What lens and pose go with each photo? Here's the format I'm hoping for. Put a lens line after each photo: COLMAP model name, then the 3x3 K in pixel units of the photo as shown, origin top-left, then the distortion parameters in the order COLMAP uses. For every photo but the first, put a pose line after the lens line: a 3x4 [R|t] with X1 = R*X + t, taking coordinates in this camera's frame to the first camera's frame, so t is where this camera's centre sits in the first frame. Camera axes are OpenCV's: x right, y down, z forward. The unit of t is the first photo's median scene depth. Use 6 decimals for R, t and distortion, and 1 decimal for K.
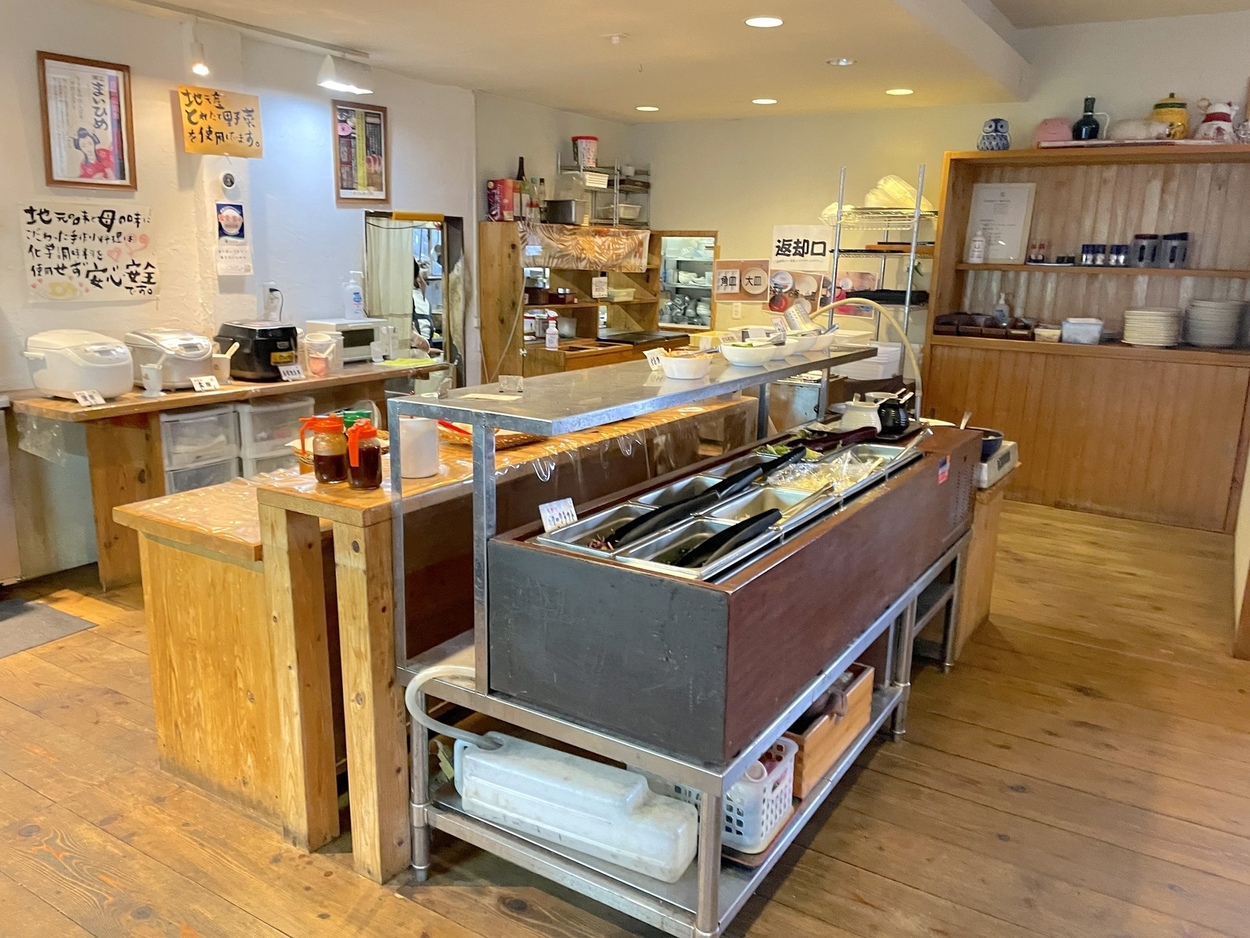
lens RADIAL K [[966.8, 0, 622.1], [0, 966.8, 466.5], [0, 0, 1]] dist [0.080594, -0.074513]
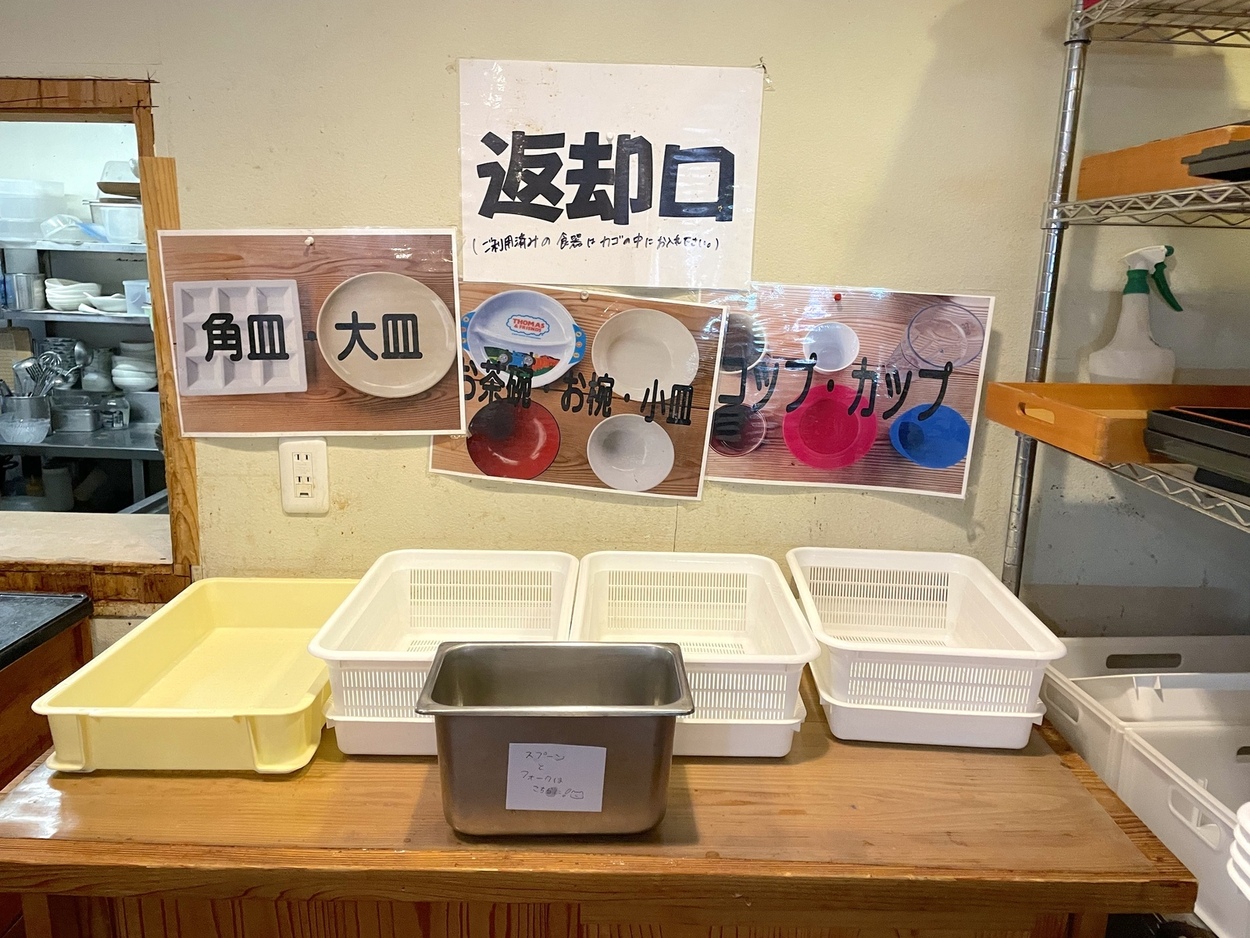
lens RADIAL K [[966.8, 0, 624.6], [0, 966.8, 475.0], [0, 0, 1]] dist [0.080594, -0.074513]
pose [[0.857306, -0.112261, 0.502419, 0.073140], [0.109129, 0.993385, 0.035749, -0.164894], [-0.503108, 0.024180, 0.863885, 0.801131]]
